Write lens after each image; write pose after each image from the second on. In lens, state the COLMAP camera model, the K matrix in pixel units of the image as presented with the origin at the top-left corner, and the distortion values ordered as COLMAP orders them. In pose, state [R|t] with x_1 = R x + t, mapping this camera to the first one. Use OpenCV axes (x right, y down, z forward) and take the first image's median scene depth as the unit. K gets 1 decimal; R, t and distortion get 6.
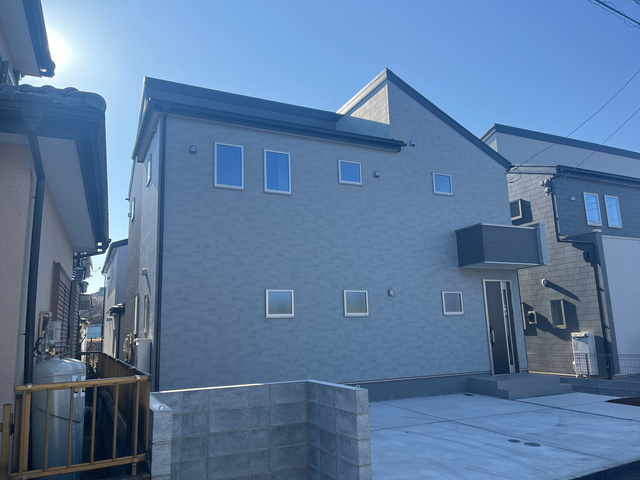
lens RADIAL K [[483.0, 0, 319.3], [0, 483.0, 240.6], [0, 0, 1]] dist [0.082085, -0.102281]
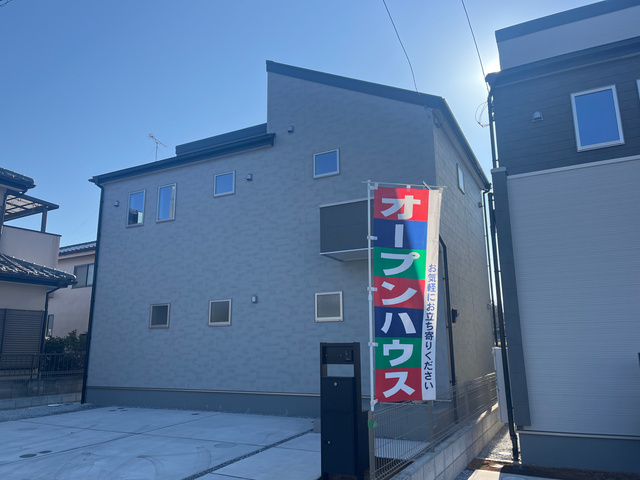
lens RADIAL K [[484.3, 0, 316.9], [0, 484.3, 244.0], [0, 0, 1]] dist [0.084350, -0.103083]
pose [[0.596776, -0.143077, -0.789549, 0.947590], [0.138431, 0.987579, -0.074331, 0.084996], [0.790377, -0.064939, 0.609169, 0.511135]]
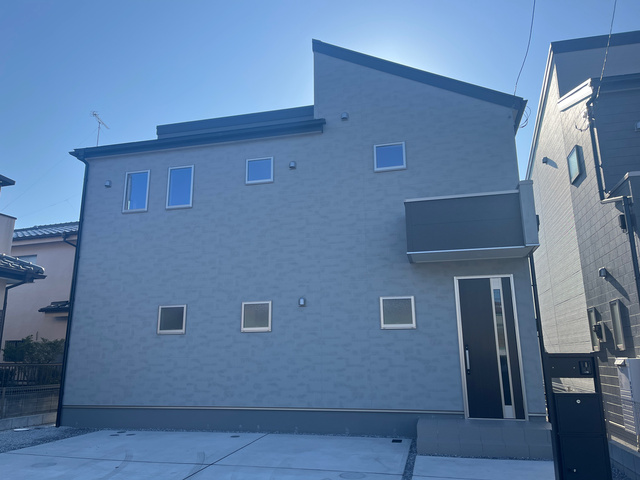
lens RADIAL K [[482.5, 0, 316.9], [0, 482.5, 243.7], [0, 0, 1]] dist [0.084665, -0.106651]
pose [[0.768787, -0.122037, -0.627753, 0.675547], [0.101393, 0.992467, -0.068765, 0.065080], [0.631416, -0.010784, 0.775369, 0.363348]]
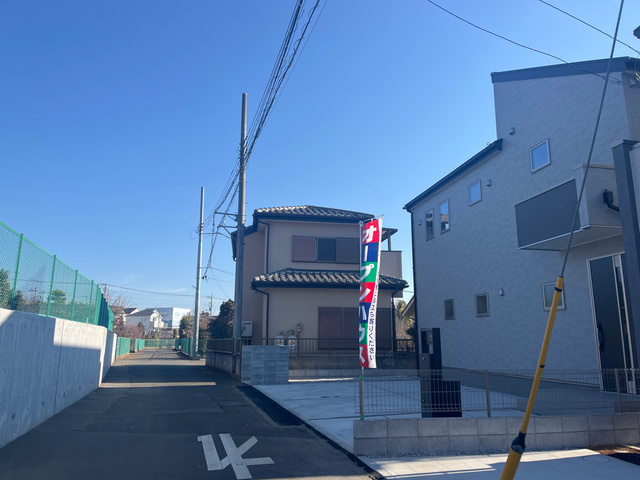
lens RADIAL K [[482.5, 0, 316.9], [0, 482.5, 243.7], [0, 0, 1]] dist [0.084665, -0.106651]
pose [[-0.239766, -0.159720, -0.957602, 1.228397], [0.186541, 0.960415, -0.206896, 0.144630], [0.952741, -0.228238, -0.200480, 0.826756]]
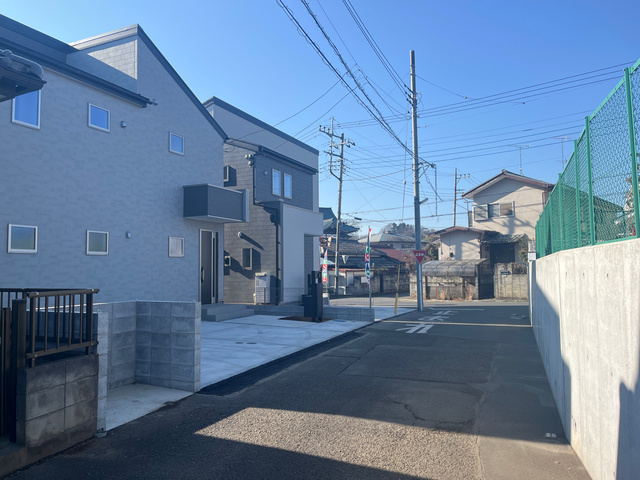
lens RADIAL K [[483.0, 0, 319.3], [0, 483.0, 240.6], [0, 0, 1]] dist [0.082085, -0.102281]
pose [[0.772628, 0.062105, 0.631814, -0.214138], [-0.133025, 0.988948, 0.065462, -0.011785], [-0.620766, -0.134625, 0.772351, -0.136566]]
